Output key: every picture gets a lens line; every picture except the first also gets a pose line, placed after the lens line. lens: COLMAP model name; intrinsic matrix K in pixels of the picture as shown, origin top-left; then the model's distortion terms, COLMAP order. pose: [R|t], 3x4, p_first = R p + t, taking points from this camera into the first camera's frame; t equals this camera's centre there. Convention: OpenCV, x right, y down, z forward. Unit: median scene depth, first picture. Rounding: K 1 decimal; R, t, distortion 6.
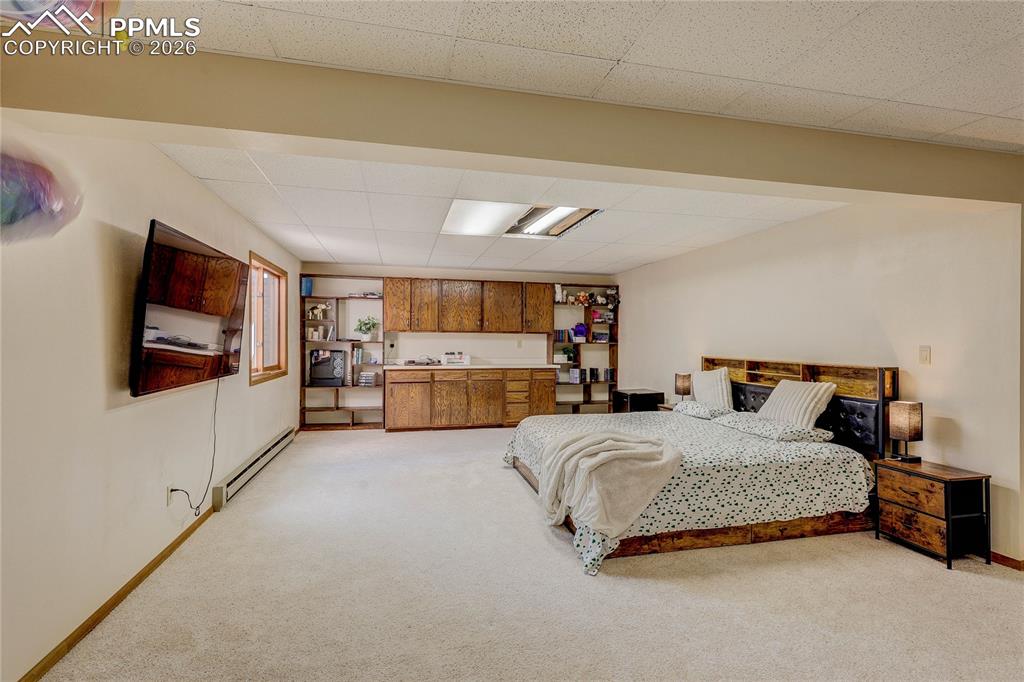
lens RADIAL K [[484.9, 0, 514.6], [0, 484.9, 346.4], [0, 0, 1]] dist [-0.000491, -0.000778]
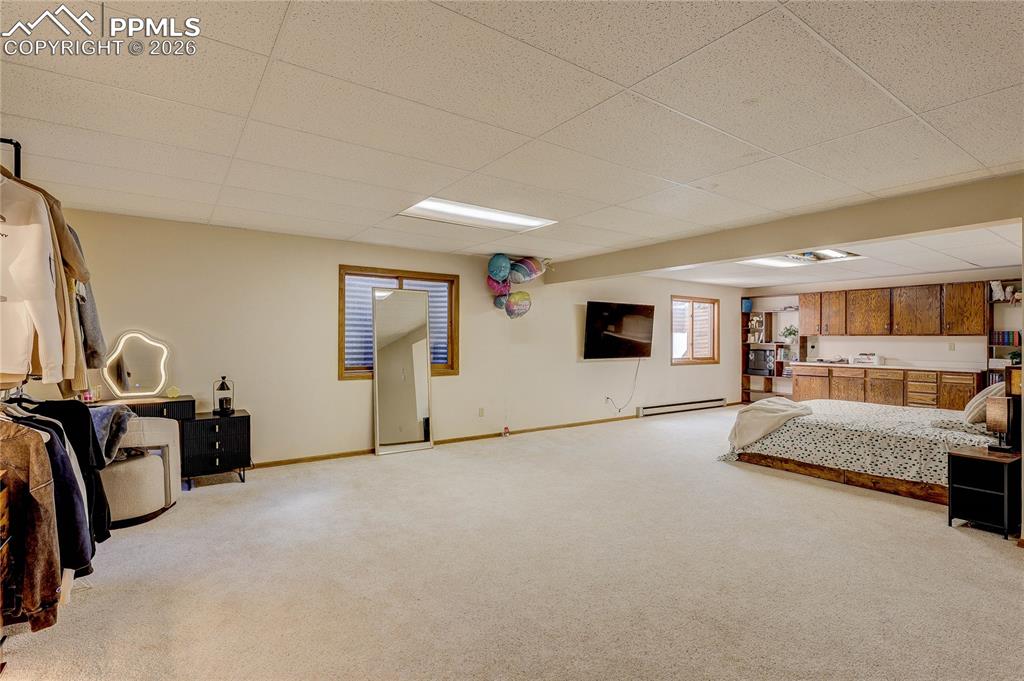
lens RADIAL K [[484.9, 0, 514.6], [0, 484.9, 345.9], [0, 0, 1]] dist [-0.000491, -0.000778]
pose [[0.385216, 0.008540, -0.922787, 0.631642], [-0.017498, 0.999845, 0.001948, 0.007564], [0.922661, 0.015397, 0.385306, -0.197377]]
